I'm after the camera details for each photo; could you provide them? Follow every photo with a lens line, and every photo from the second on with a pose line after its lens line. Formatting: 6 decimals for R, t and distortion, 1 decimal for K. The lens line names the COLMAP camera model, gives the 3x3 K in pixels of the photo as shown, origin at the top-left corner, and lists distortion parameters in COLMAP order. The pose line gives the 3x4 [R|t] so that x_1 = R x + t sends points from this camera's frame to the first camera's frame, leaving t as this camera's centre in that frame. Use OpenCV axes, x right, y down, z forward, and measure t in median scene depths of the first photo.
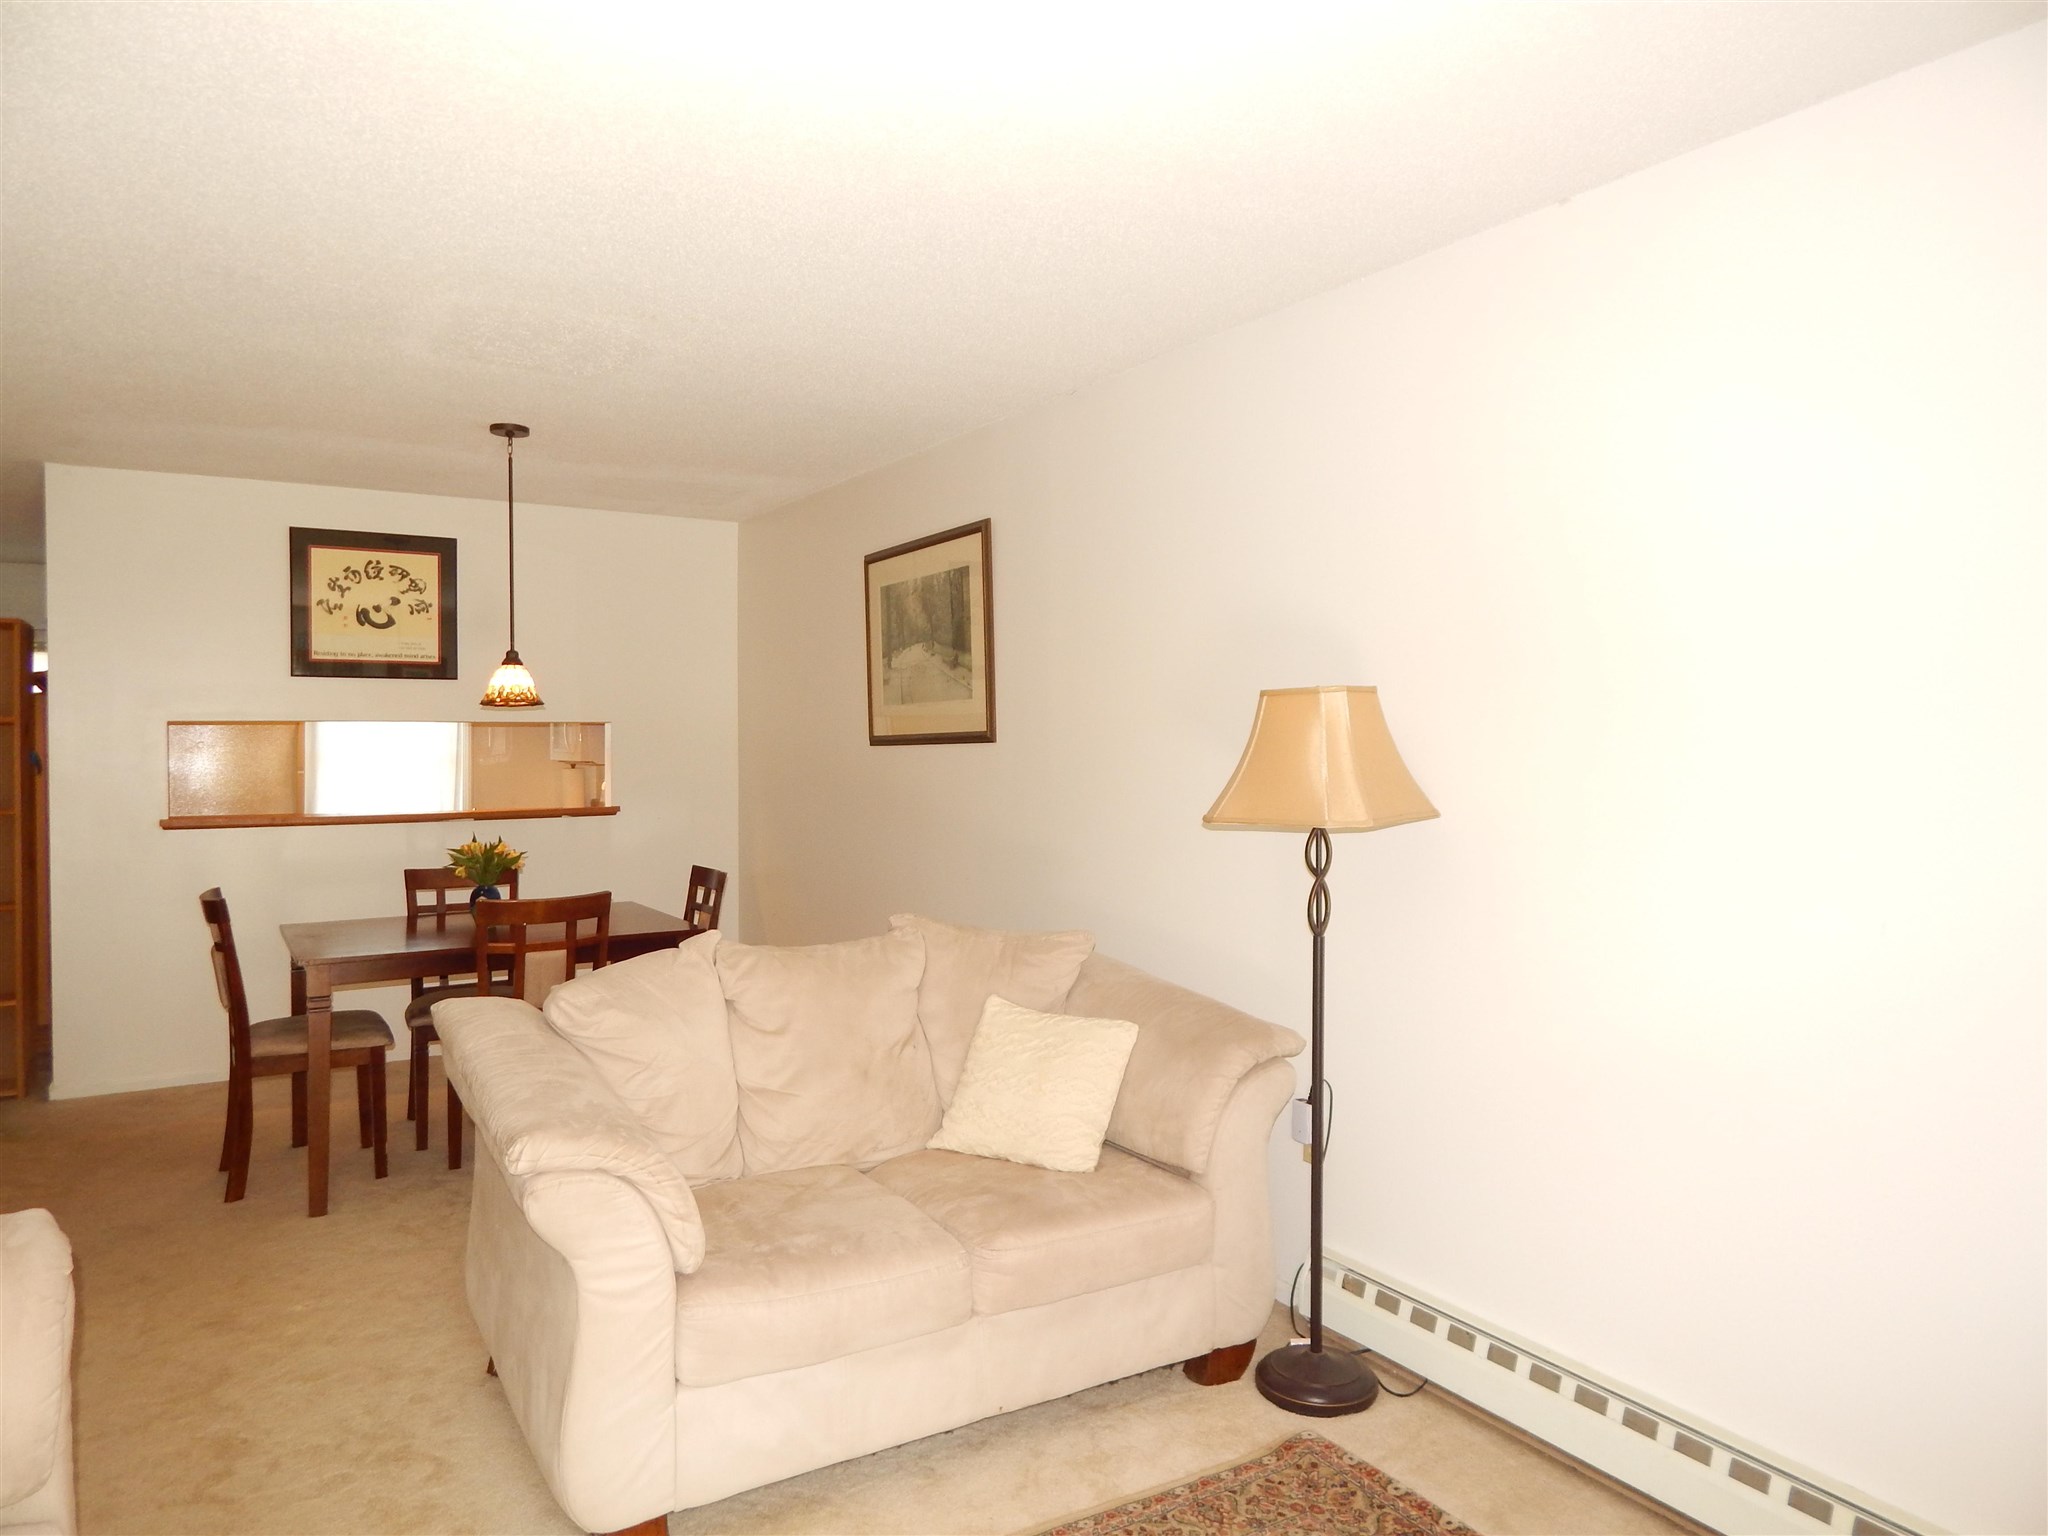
lens RADIAL K [[1392.2, 0, 1018.4], [0, 1392.2, 747.9], [0, 0, 1]] dist [0.023462, -0.010364]
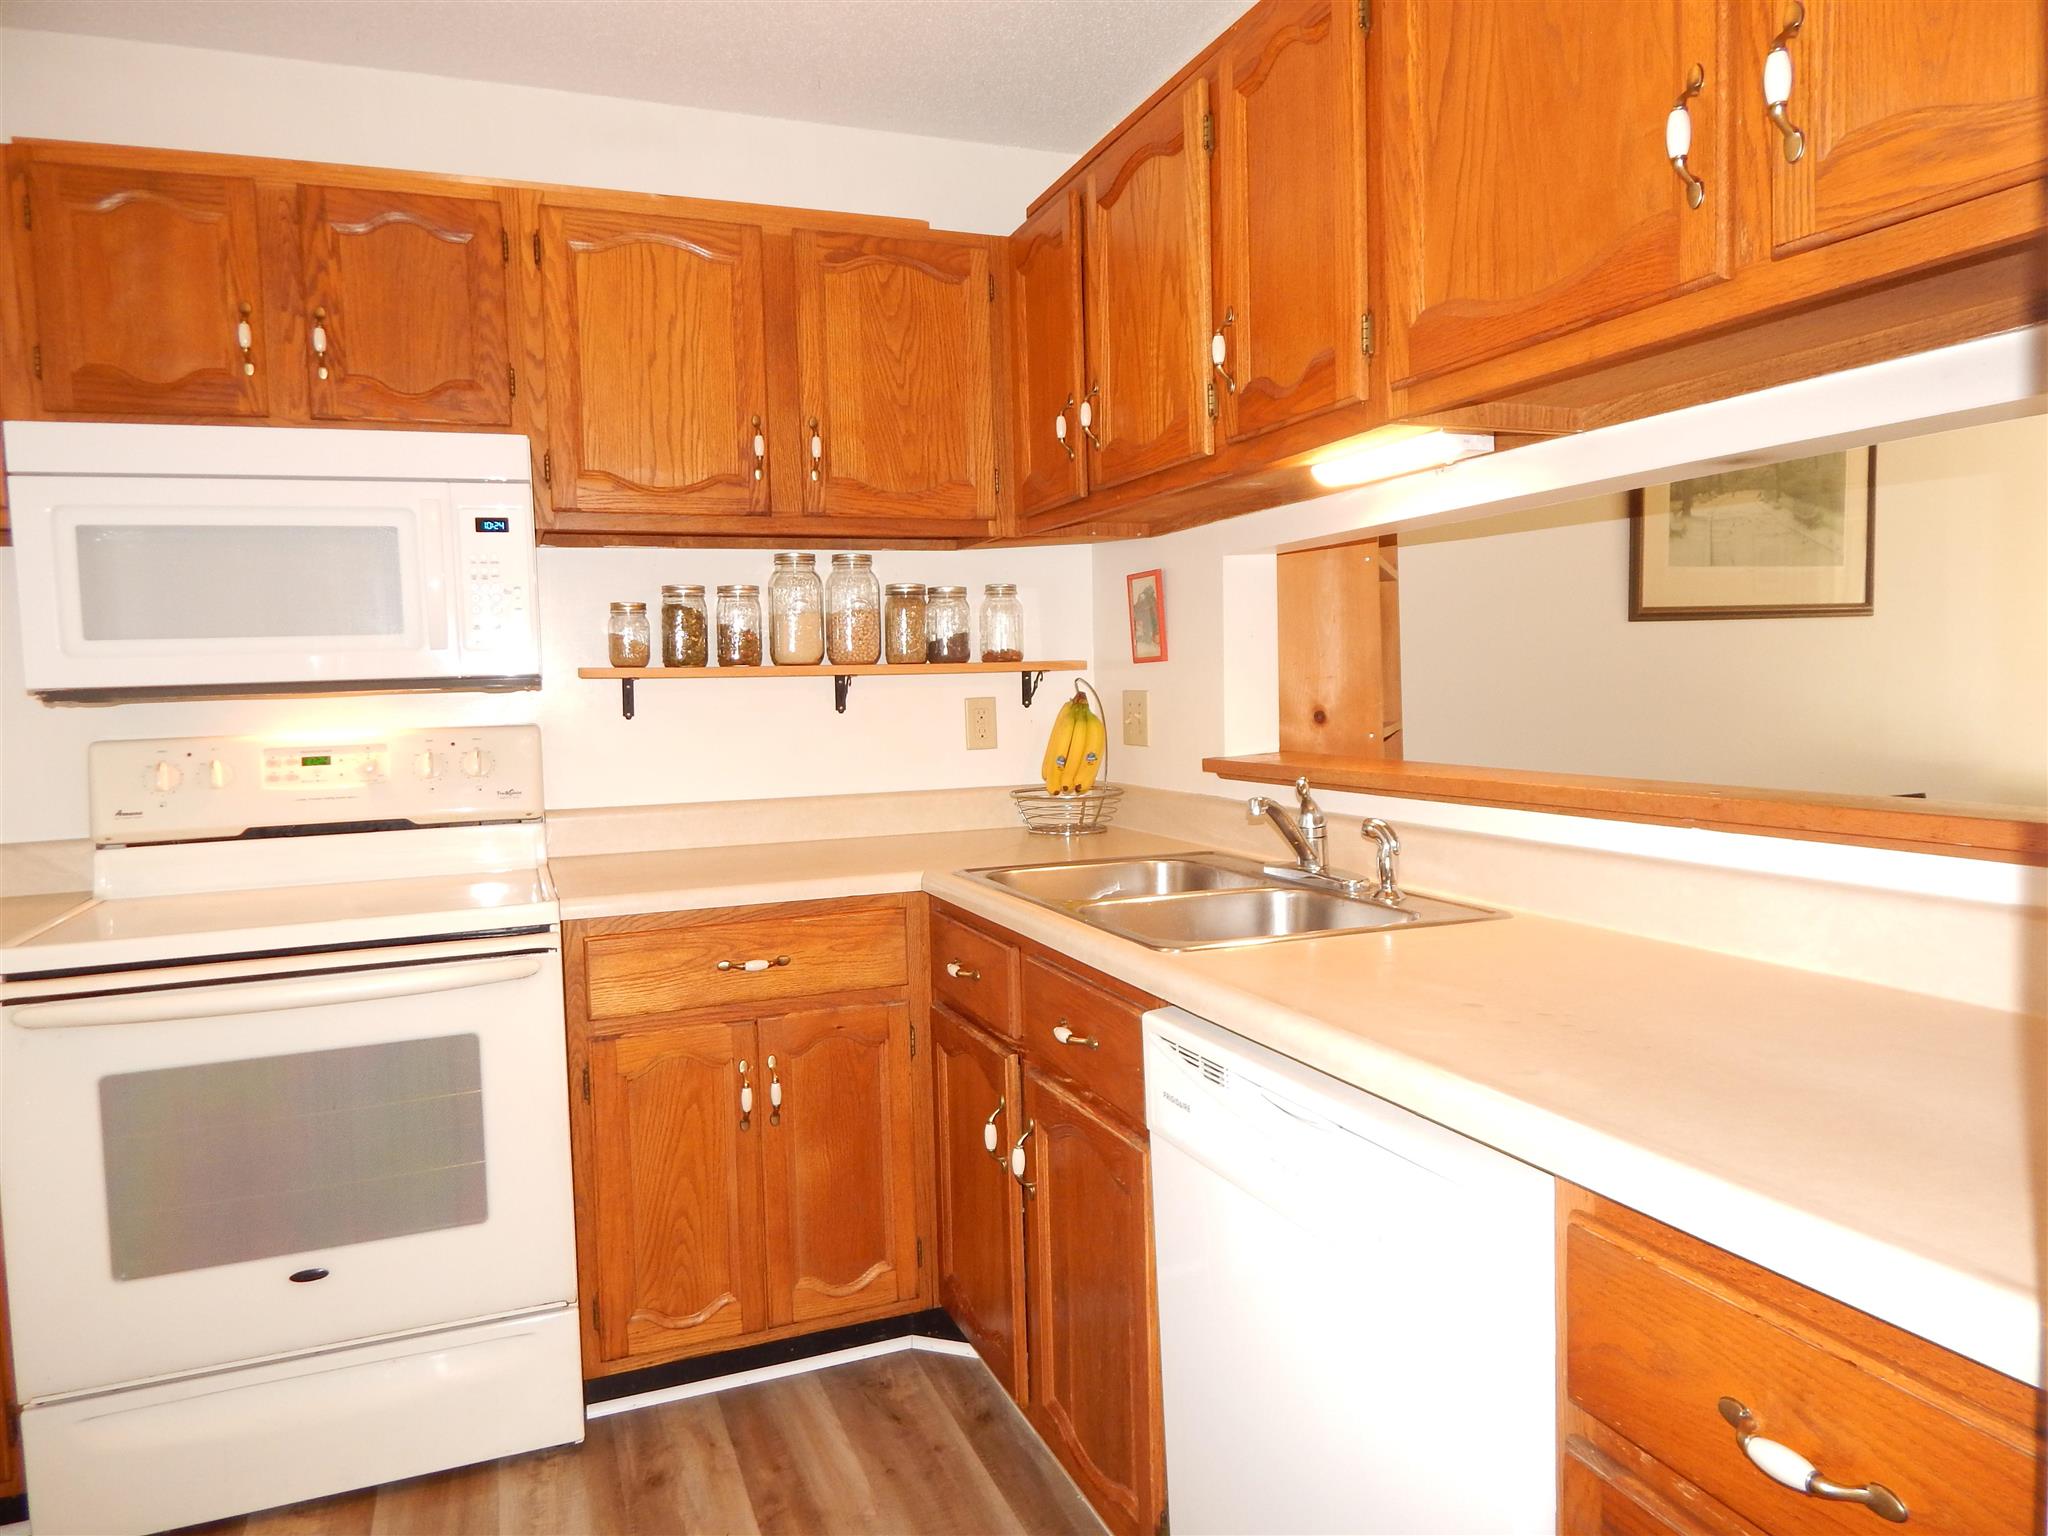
lens RADIAL K [[1354.6, 0, 1017.6], [0, 1354.6, 749.3], [0, 0, 1]] dist [0.006953, -0.008437]
pose [[0.170464, -0.049375, 0.984126, -0.842641], [0.031644, 0.998503, 0.044615, 0.022532], [-0.984856, 0.023536, 0.171772, 1.189899]]
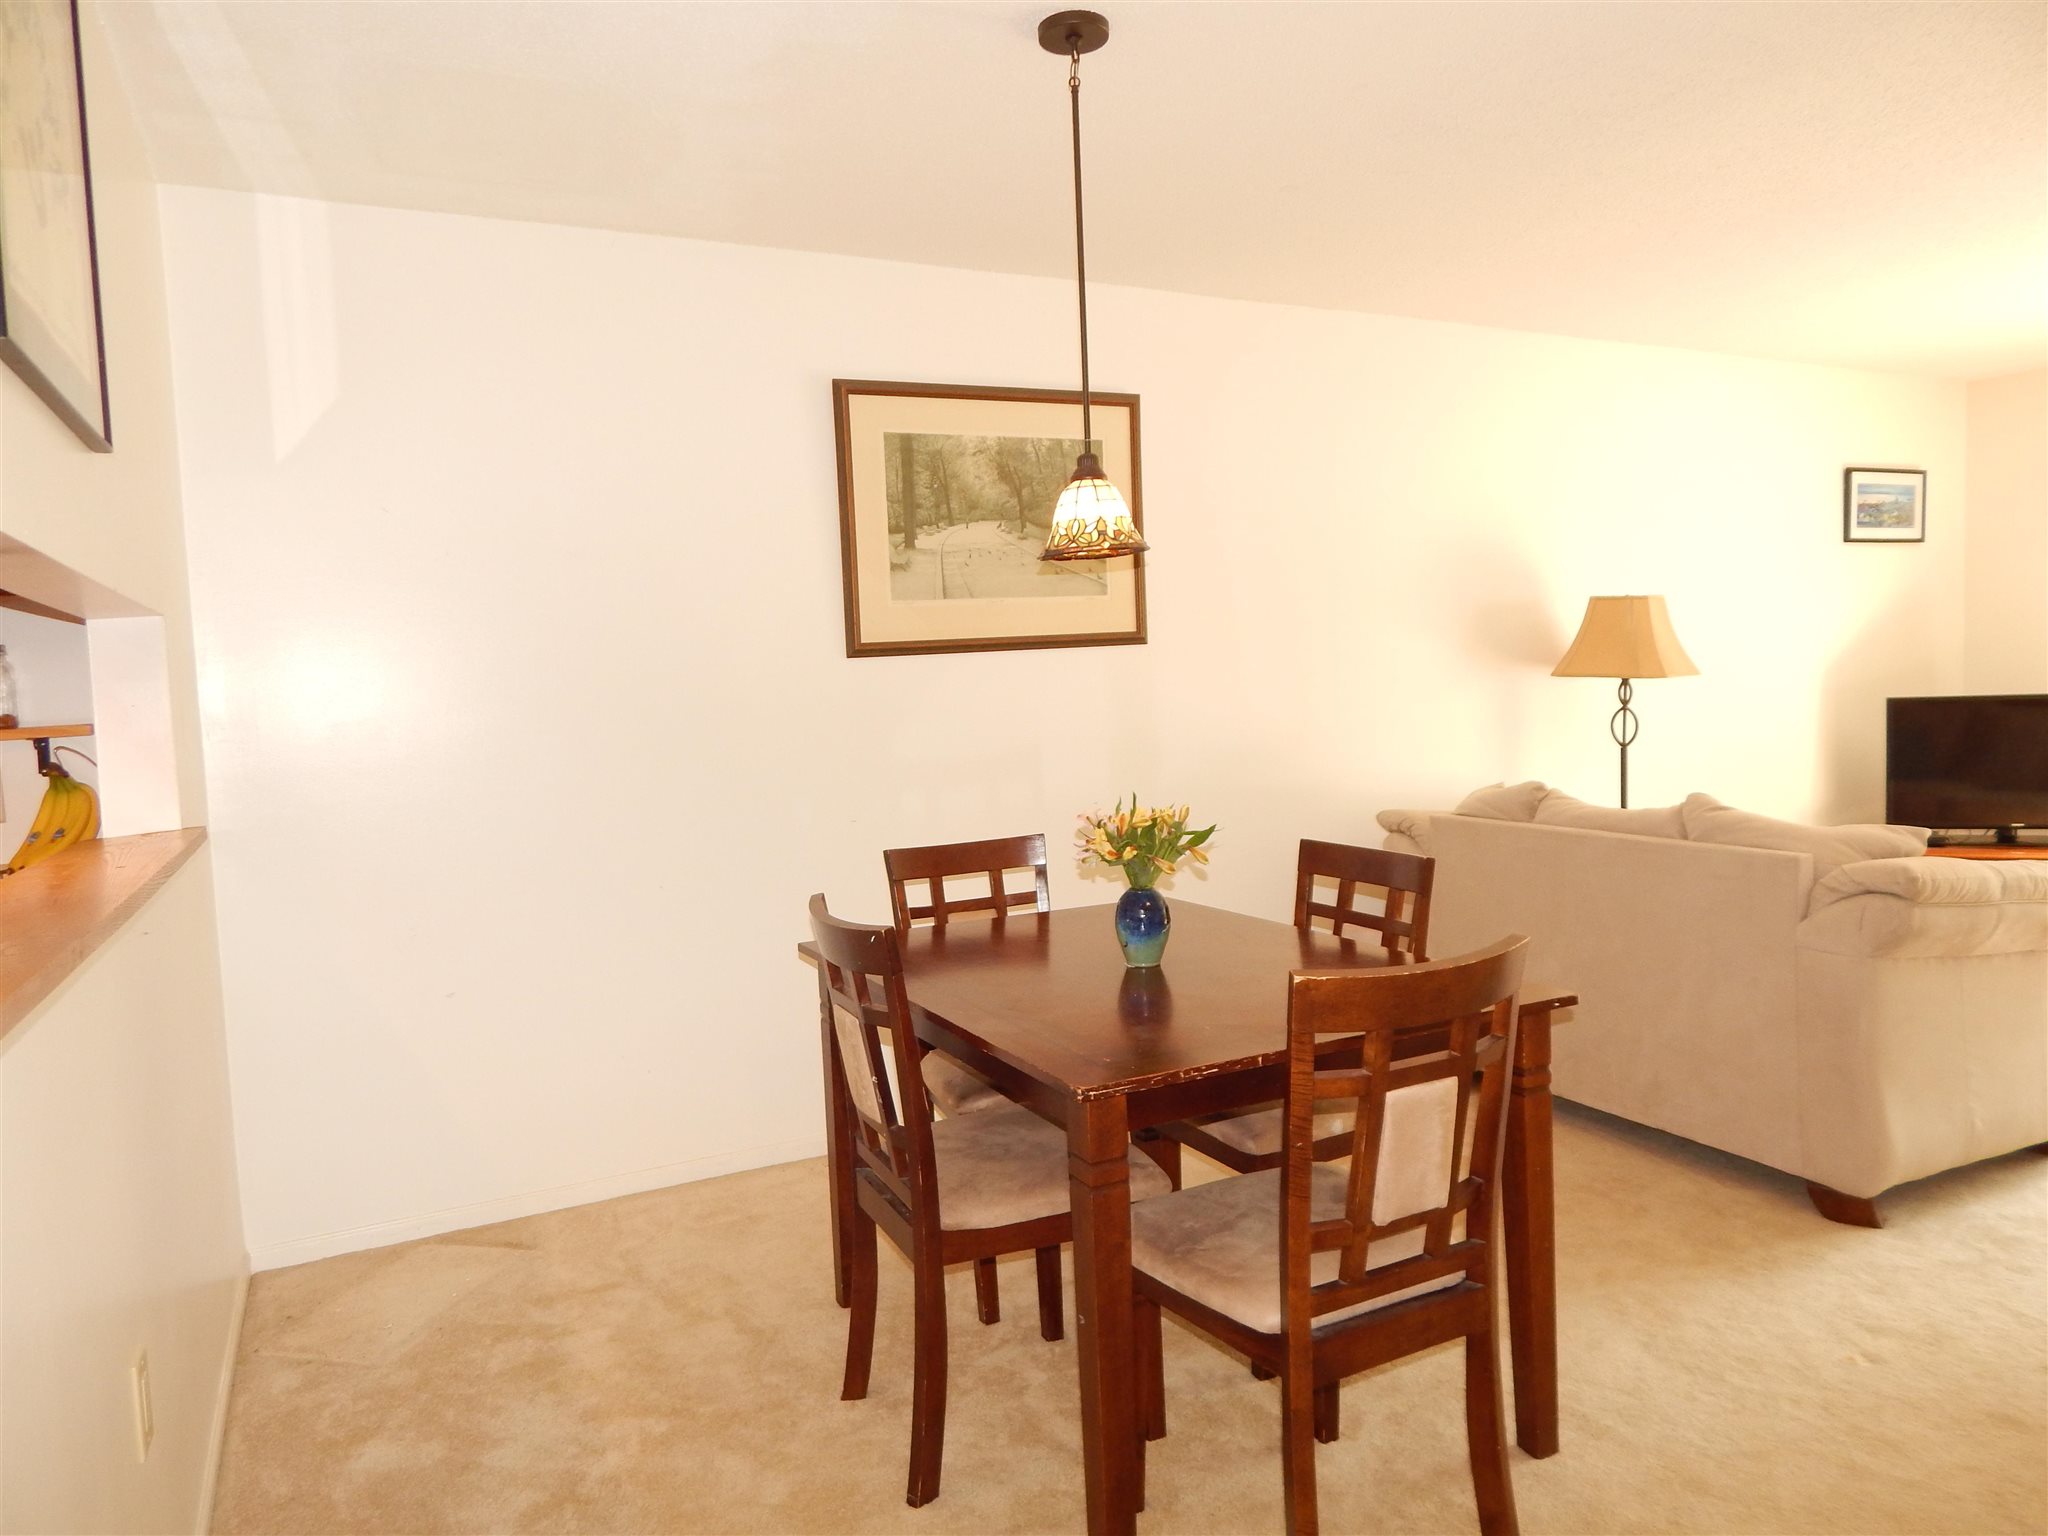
lens RADIAL K [[1341.2, 0, 1011.4], [0, 1341.2, 762.9], [0, 0, 1]] dist [0.002419, -0.009692]
pose [[0.080727, -0.066524, 0.994514, -0.767838], [0.047437, 0.996896, 0.062833, 0.012419], [-0.995607, 0.042104, 0.083632, 0.864191]]
